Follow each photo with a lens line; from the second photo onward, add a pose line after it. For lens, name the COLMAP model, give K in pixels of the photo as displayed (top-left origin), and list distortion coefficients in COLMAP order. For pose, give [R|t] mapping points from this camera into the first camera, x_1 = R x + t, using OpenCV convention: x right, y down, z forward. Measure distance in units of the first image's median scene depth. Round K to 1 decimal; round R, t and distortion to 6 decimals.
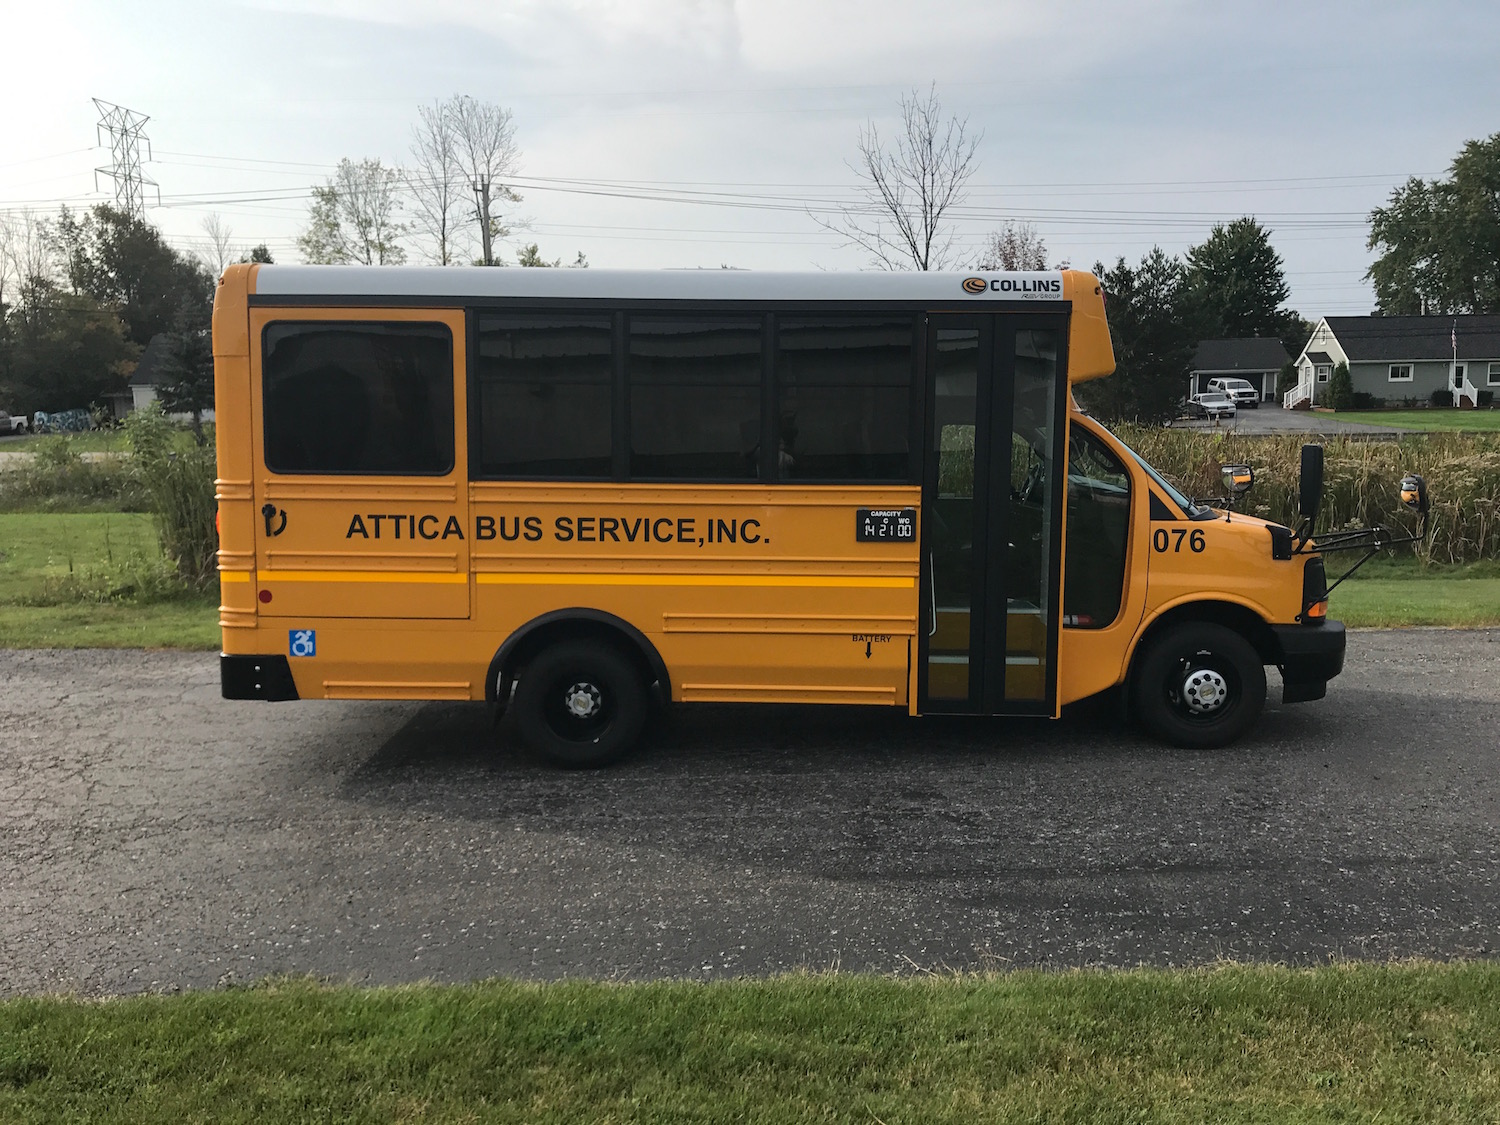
lens RADIAL K [[1236.2, 0, 750.0], [0, 1236.2, 562.5], [0, 0, 1]] dist [0.060708, -0.083196]
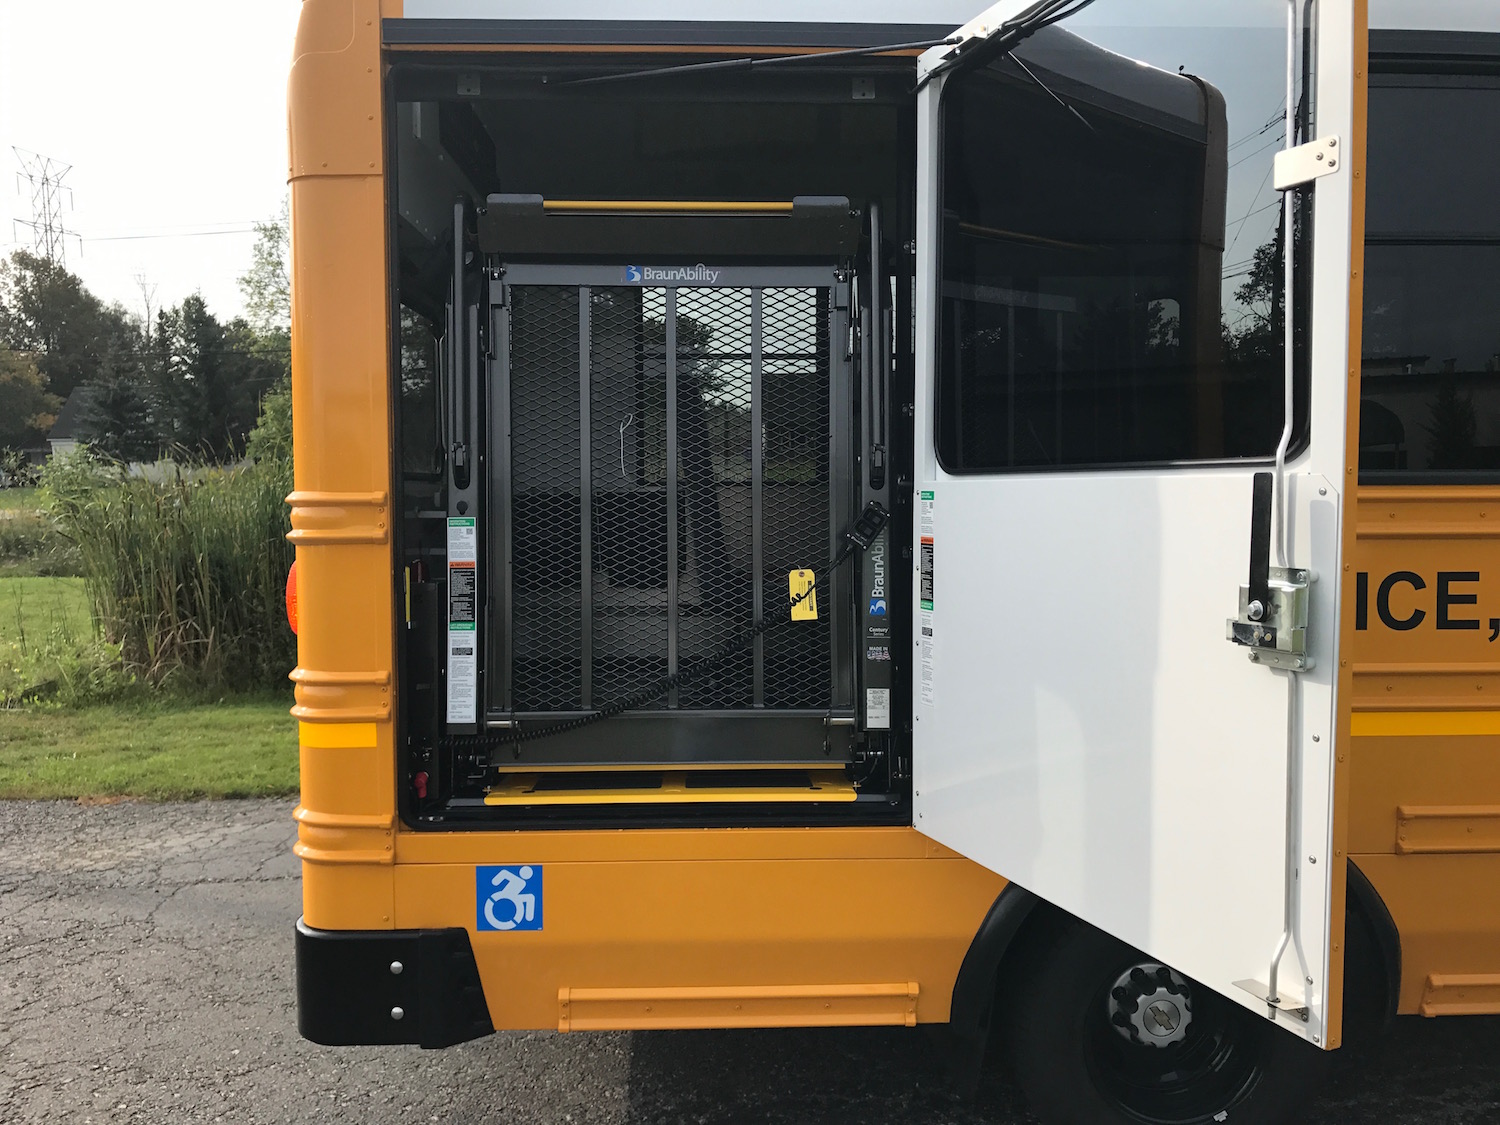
lens RADIAL K [[1236.2, 0, 750.0], [0, 1236.2, 562.5], [0, 0, 1]] dist [0.060708, -0.083196]
pose [[0.998551, -0.012810, 0.052272, -0.303520], [0.015117, 0.998918, -0.043971, -0.023714], [-0.051652, 0.044697, 0.997664, 0.597035]]
